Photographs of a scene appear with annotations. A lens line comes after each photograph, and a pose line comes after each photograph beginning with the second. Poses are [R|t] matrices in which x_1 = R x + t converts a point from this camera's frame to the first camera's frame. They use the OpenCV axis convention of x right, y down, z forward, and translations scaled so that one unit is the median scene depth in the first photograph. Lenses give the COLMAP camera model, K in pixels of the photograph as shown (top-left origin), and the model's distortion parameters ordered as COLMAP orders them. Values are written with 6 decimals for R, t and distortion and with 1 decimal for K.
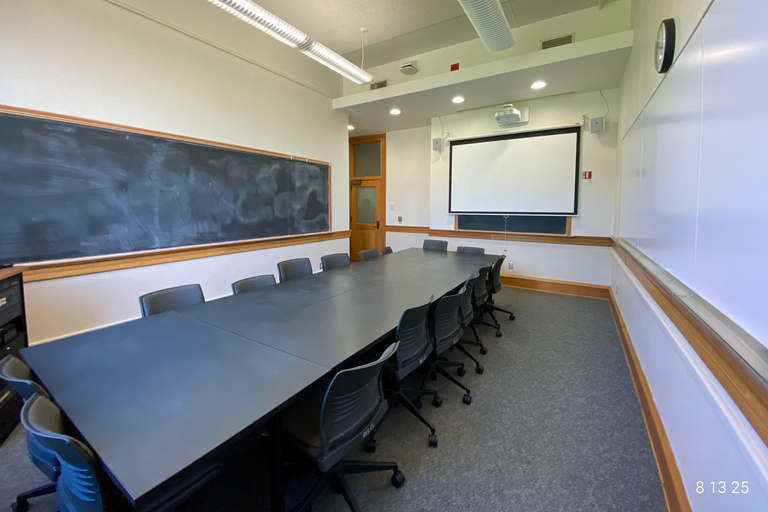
lens RADIAL K [[316.0, 0, 391.5], [0, 316.0, 224.3], [0, 0, 1]] dist [0.059330, -0.002747]
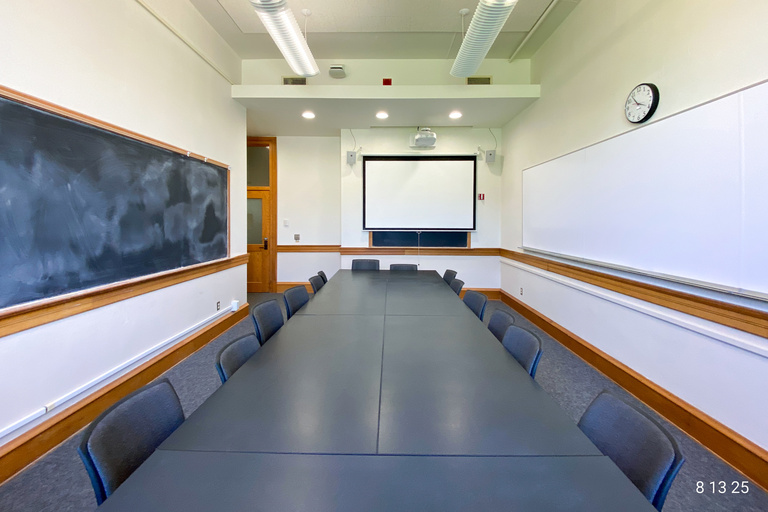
lens RADIAL K [[316.0, 0, 385.4], [0, 316.0, 224.7], [0, 0, 1]] dist [0.059330, -0.002747]
pose [[0.857149, -0.007042, 0.515020, -0.312201], [0.030979, 0.998801, -0.037901, -0.015946], [-0.514136, 0.048442, 0.856340, 0.184303]]
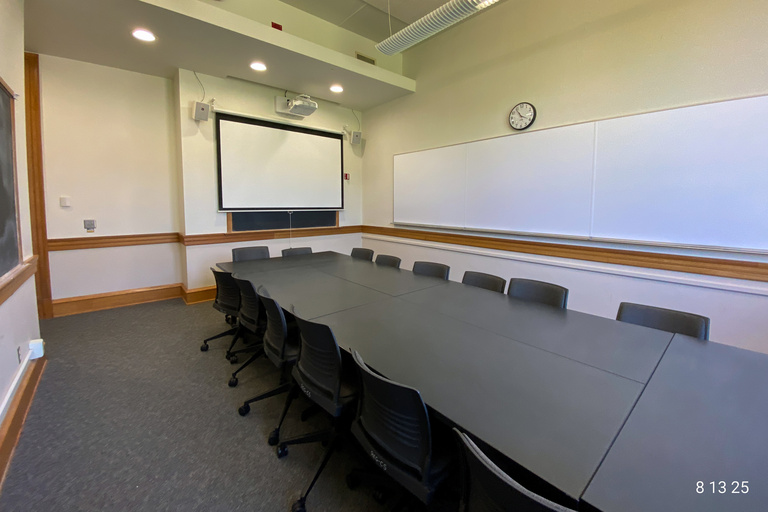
lens RADIAL K [[316.0, 0, 378.2], [0, 316.0, 226.5], [0, 0, 1]] dist [0.059330, -0.002747]
pose [[0.307727, -0.075514, 0.948473, -0.517123], [0.056216, 0.996547, 0.061102, -0.029638], [-0.949813, 0.034516, 0.310910, 0.521139]]
